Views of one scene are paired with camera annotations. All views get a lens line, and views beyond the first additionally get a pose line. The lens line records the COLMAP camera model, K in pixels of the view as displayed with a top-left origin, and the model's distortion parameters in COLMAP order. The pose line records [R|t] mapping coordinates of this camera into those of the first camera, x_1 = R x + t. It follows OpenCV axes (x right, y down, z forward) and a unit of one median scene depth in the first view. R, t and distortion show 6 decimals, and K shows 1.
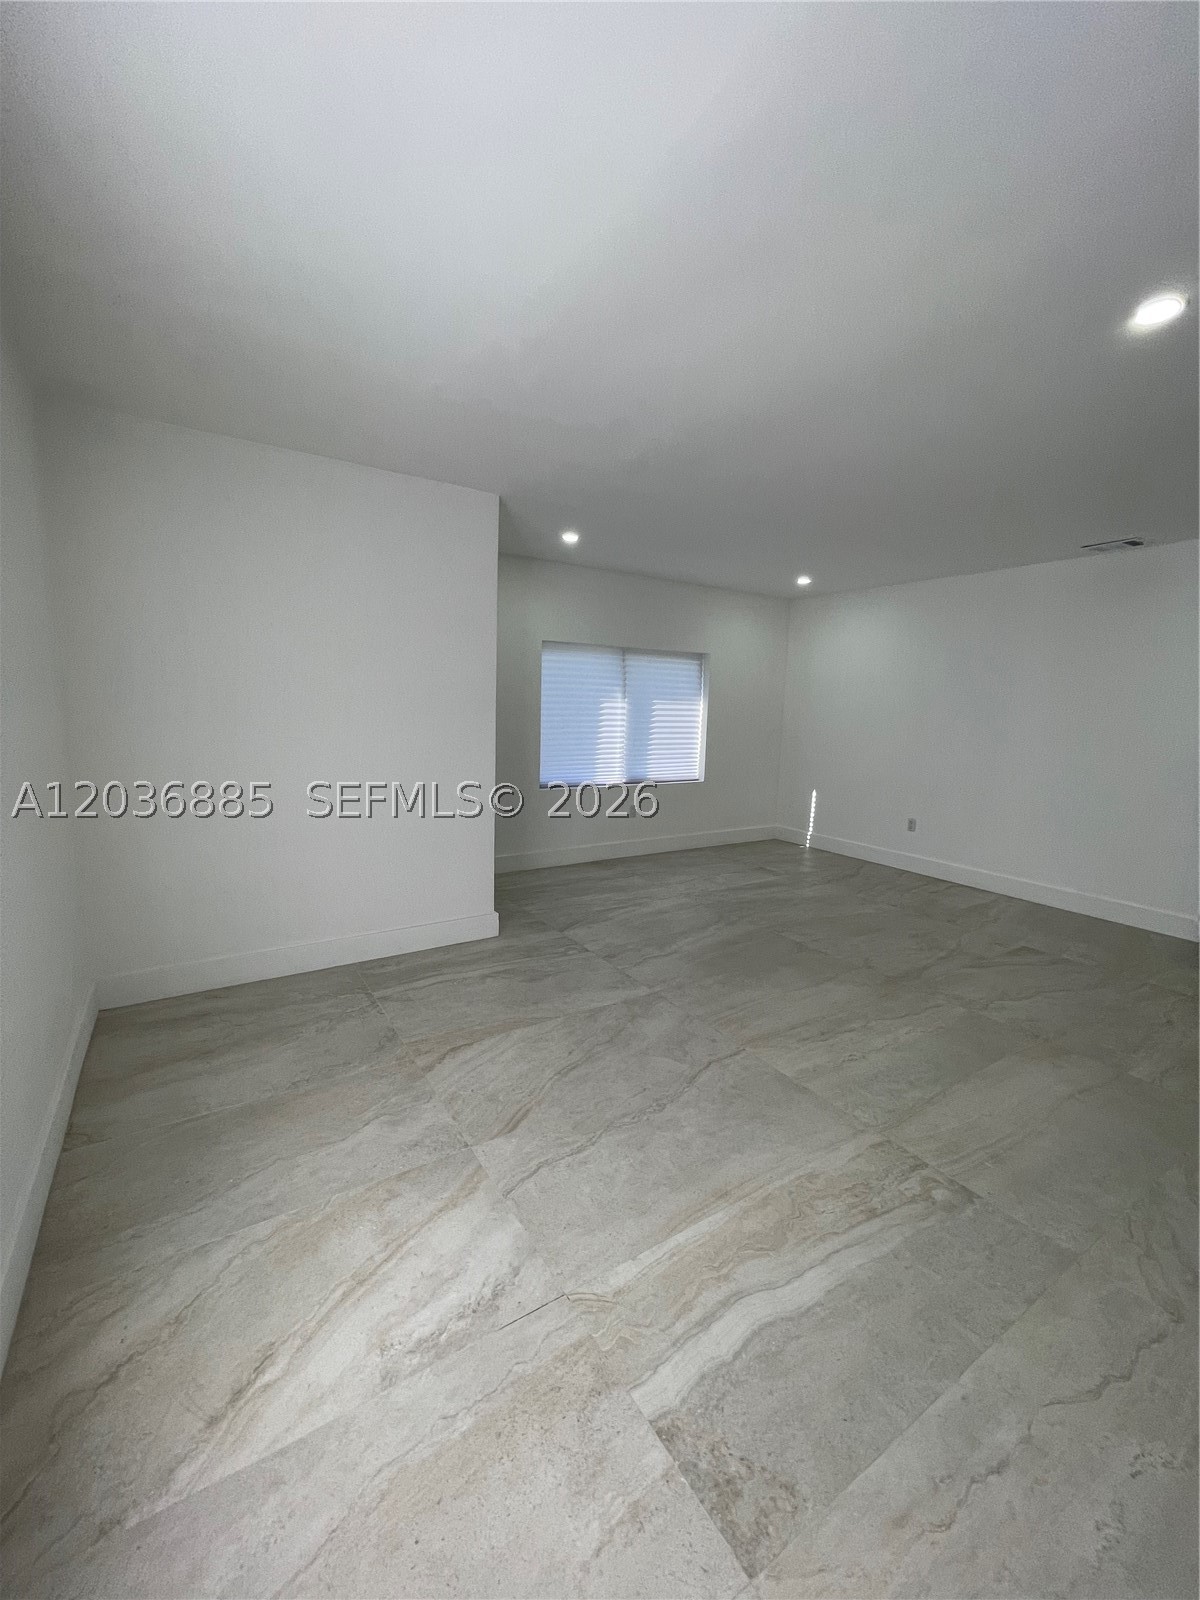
lens RADIAL K [[647.8, 0, 600.0], [0, 647.8, 800.0], [0, 0, 1]] dist [0.003342, -0.000157]
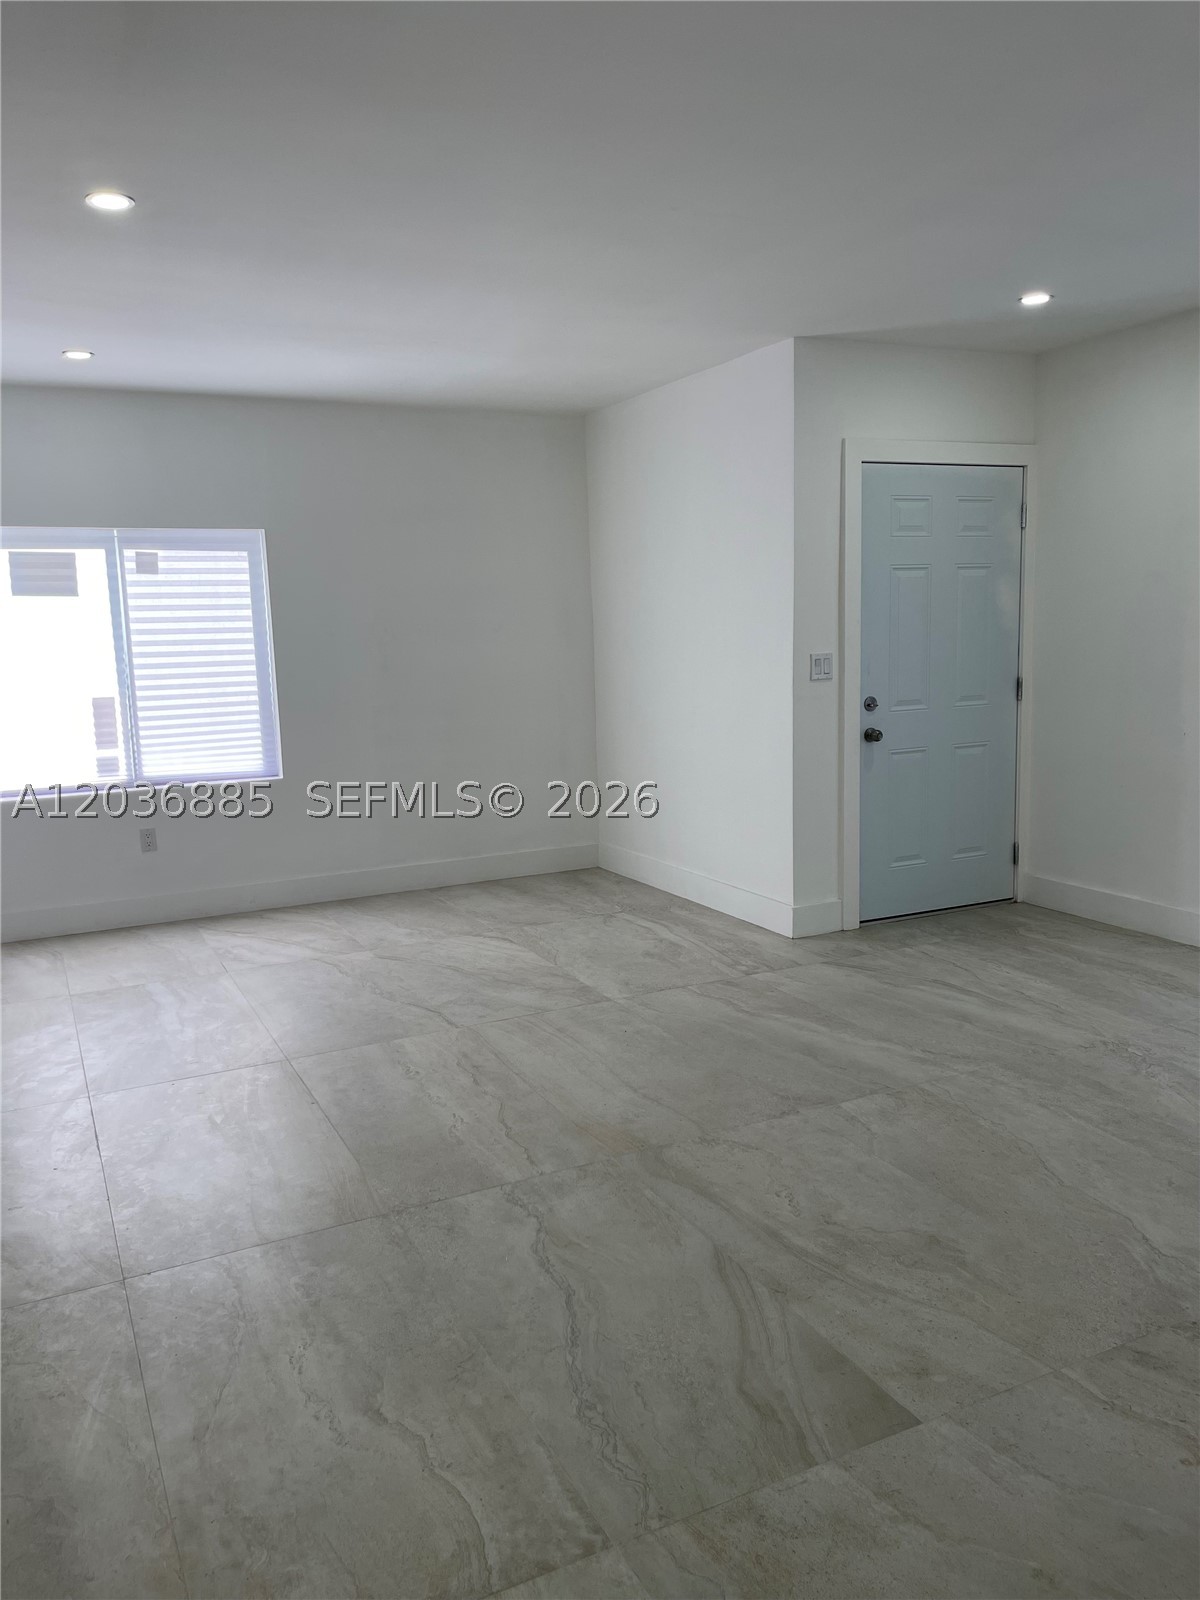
lens RADIAL K [[1197.5, 0, 600.0], [0, 1197.5, 800.0], [0, 0, 1]] dist [0.075033, -0.082096]
pose [[-0.117889, 0.117743, -0.986022, 1.449167], [-0.121199, 0.983816, 0.131970, -0.119055], [0.985603, 0.135062, -0.101711, 1.096855]]
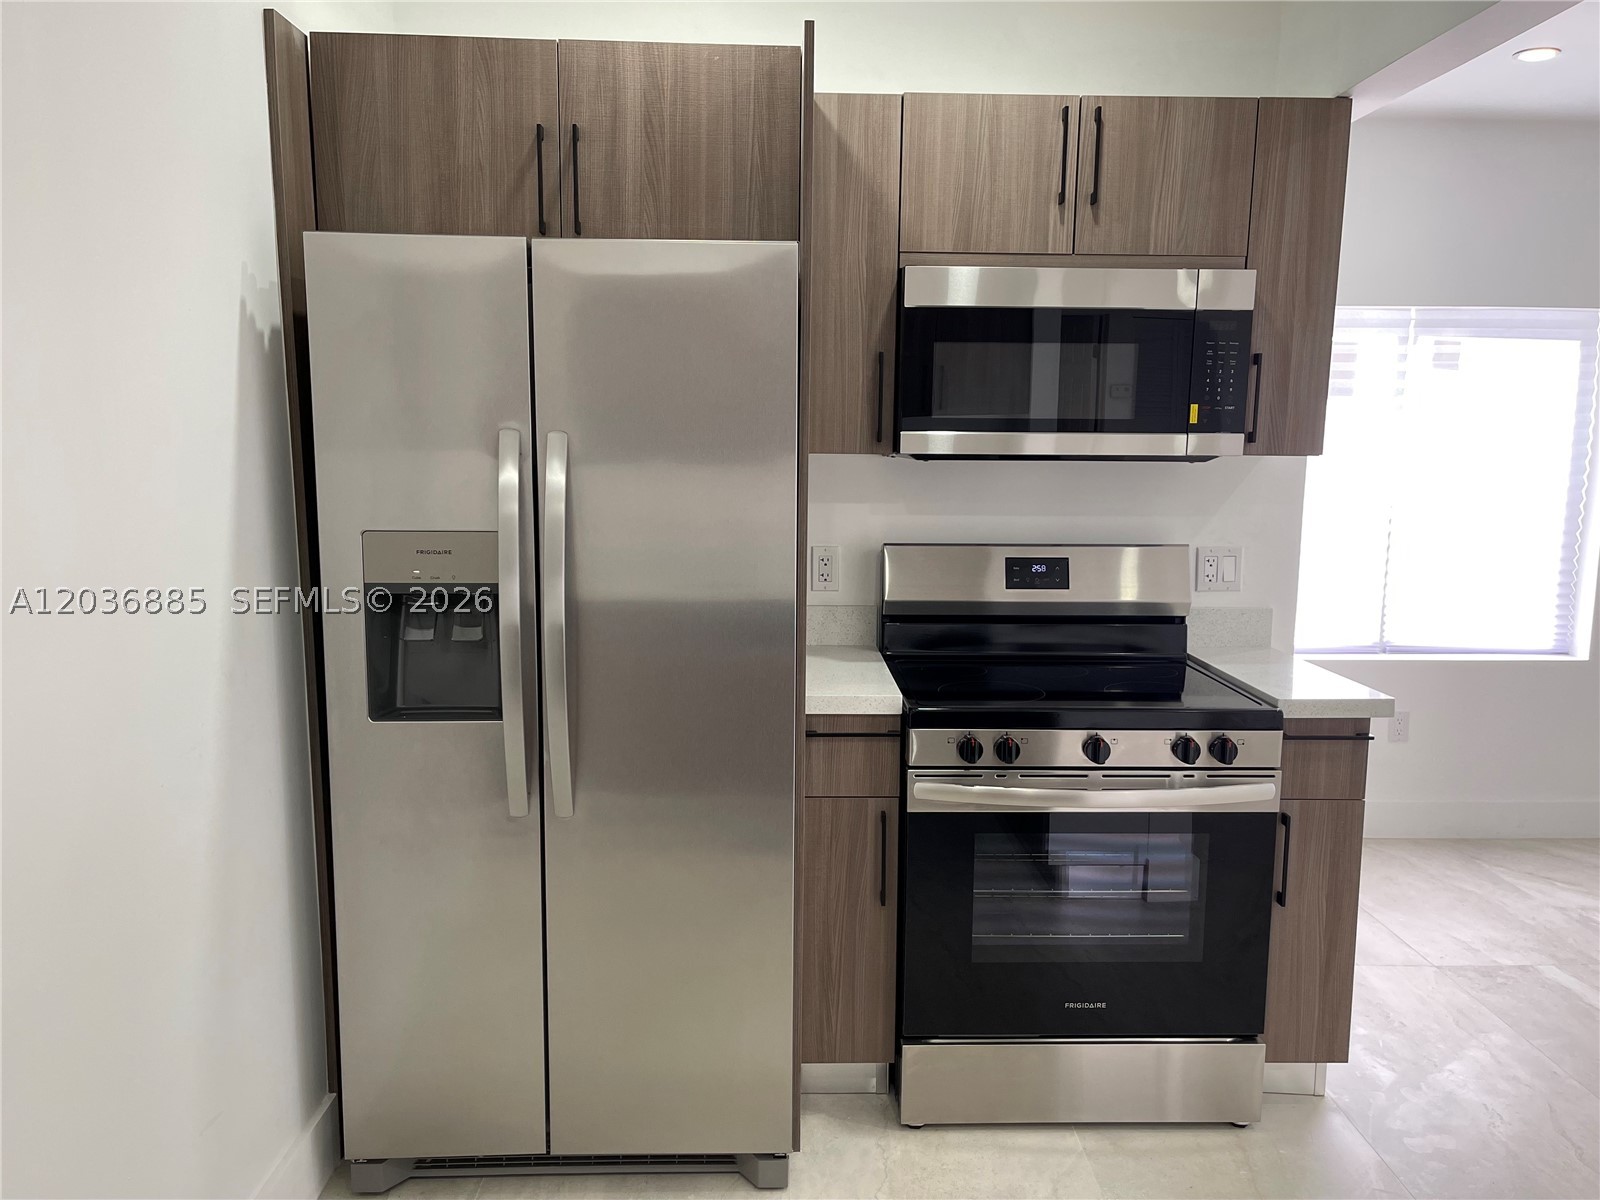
lens RADIAL K [[1197.5, 0, 800.0], [0, 1197.5, 600.0], [0, 0, 1]] dist [0.075033, -0.082096]
pose [[-0.521980, 0.079729, -0.849223, 1.225174], [-0.150961, 0.971269, 0.183976, -0.022747], [0.839492, 0.224232, -0.494947, 0.316883]]
